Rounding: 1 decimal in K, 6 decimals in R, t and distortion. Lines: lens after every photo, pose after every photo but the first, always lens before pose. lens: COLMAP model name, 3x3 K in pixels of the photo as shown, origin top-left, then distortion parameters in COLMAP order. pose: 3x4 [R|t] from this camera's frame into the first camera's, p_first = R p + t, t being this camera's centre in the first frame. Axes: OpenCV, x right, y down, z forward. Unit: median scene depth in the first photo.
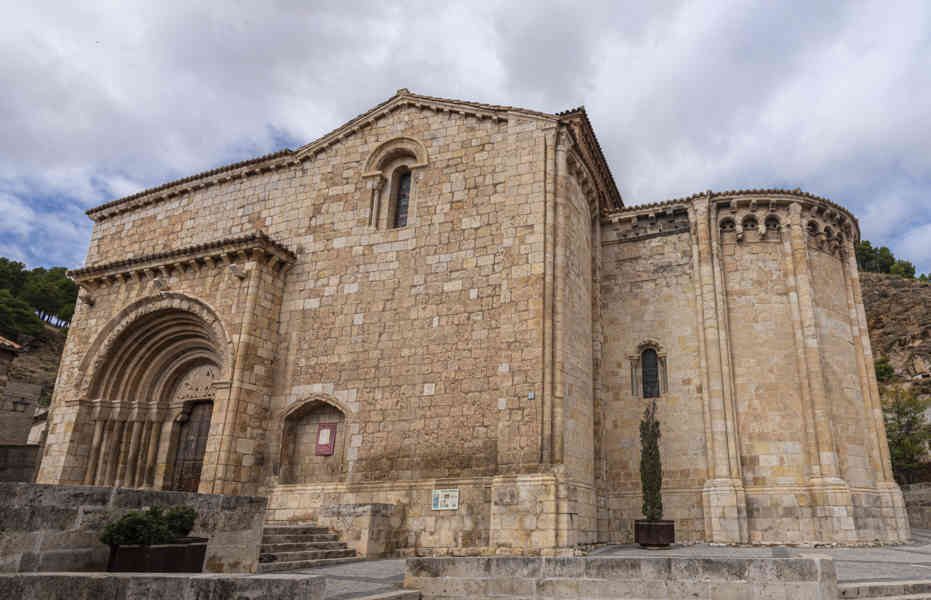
lens RADIAL K [[660.9, 0, 465.5], [0, 660.9, 300.0], [0, 0, 1]] dist [-0.003684, -0.001642]
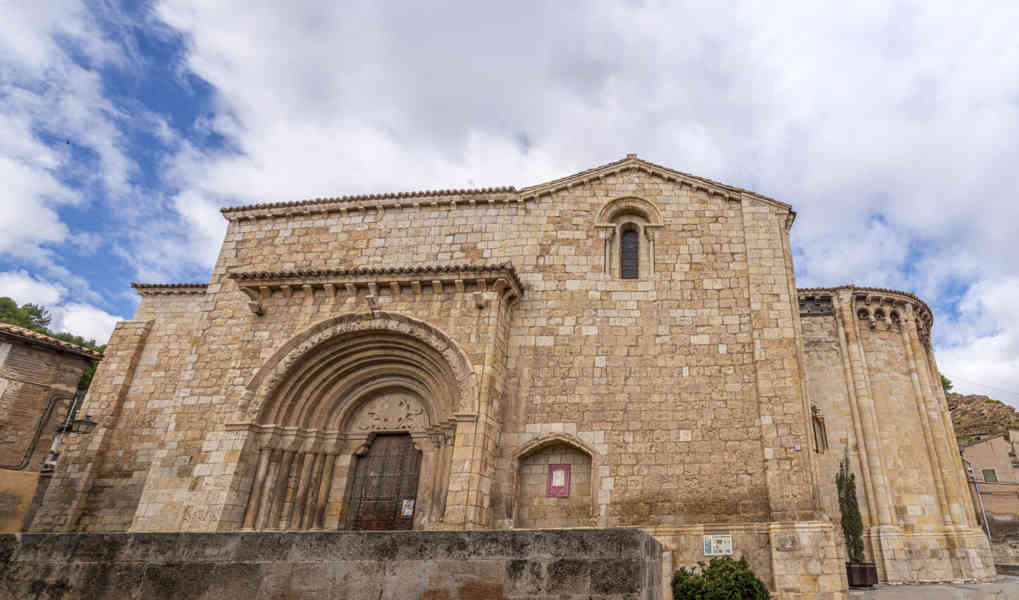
lens RADIAL K [[573.7, 0, 509.5], [0, 573.7, 300.0], [0, 0, 1]] dist [0.002614, -0.002717]
pose [[0.939752, 0.129409, 0.316417, -0.580749], [-0.098494, 0.988828, -0.111886, 0.047441], [-0.327361, 0.073980, 0.941999, 0.199579]]
